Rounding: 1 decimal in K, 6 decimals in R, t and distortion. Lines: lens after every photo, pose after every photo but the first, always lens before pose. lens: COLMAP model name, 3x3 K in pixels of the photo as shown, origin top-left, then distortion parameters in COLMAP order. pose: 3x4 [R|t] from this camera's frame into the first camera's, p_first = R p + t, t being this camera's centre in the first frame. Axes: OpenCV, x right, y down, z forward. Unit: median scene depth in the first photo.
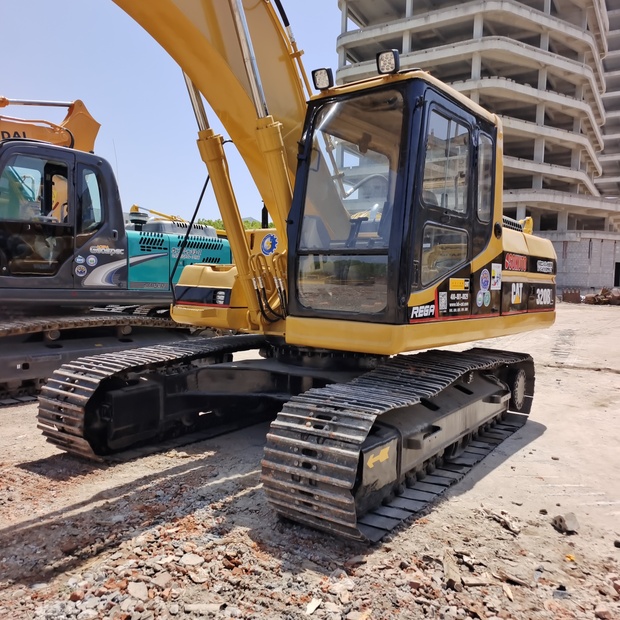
lens RADIAL K [[577.5, 0, 310.0], [0, 577.5, 310.0], [0, 0, 1]] dist [0.037399, -0.002033]
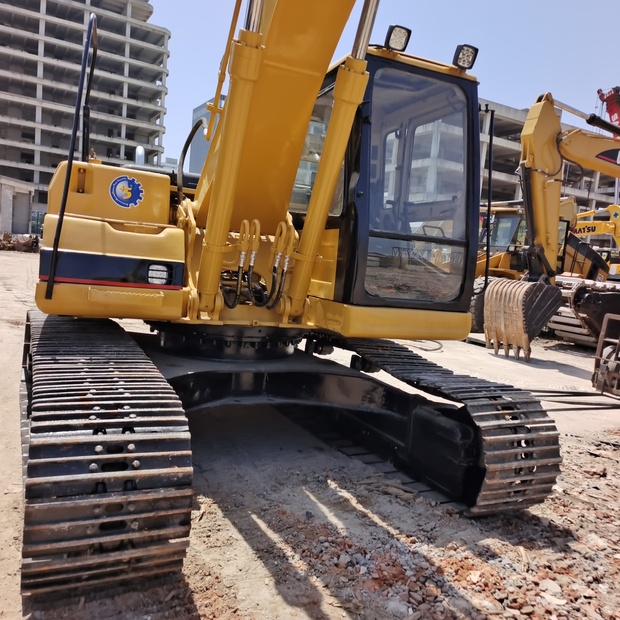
lens RADIAL K [[577.5, 0, 310.0], [0, 577.5, 310.0], [0, 0, 1]] dist [0.037399, -0.002033]
pose [[0.468057, -0.060757, 0.881607, -1.486526], [-0.033087, 0.995729, 0.086188, -0.098361], [-0.883079, -0.069510, 0.464048, 1.179134]]
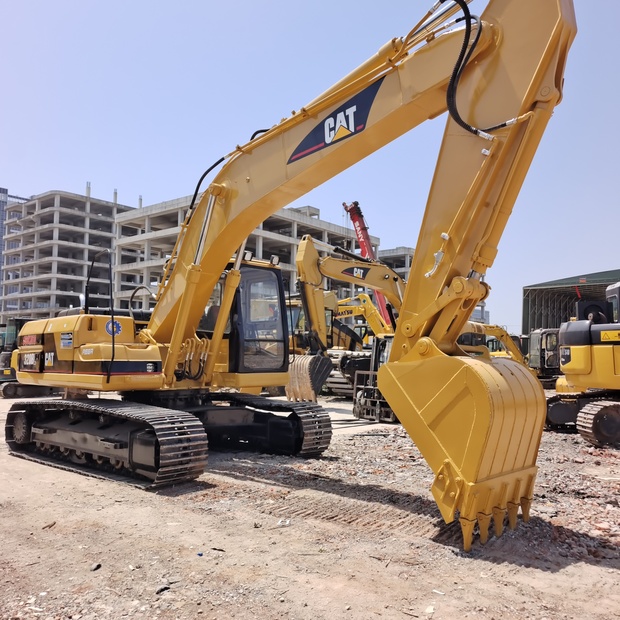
lens RADIAL K [[577.5, 0, 310.0], [0, 577.5, 310.0], [0, 0, 1]] dist [0.037399, -0.002033]
pose [[0.124291, 0.048429, 0.991063, -3.456581], [0.047254, 0.997386, -0.054664, -0.148482], [-0.991120, 0.053626, 0.121678, 0.942443]]
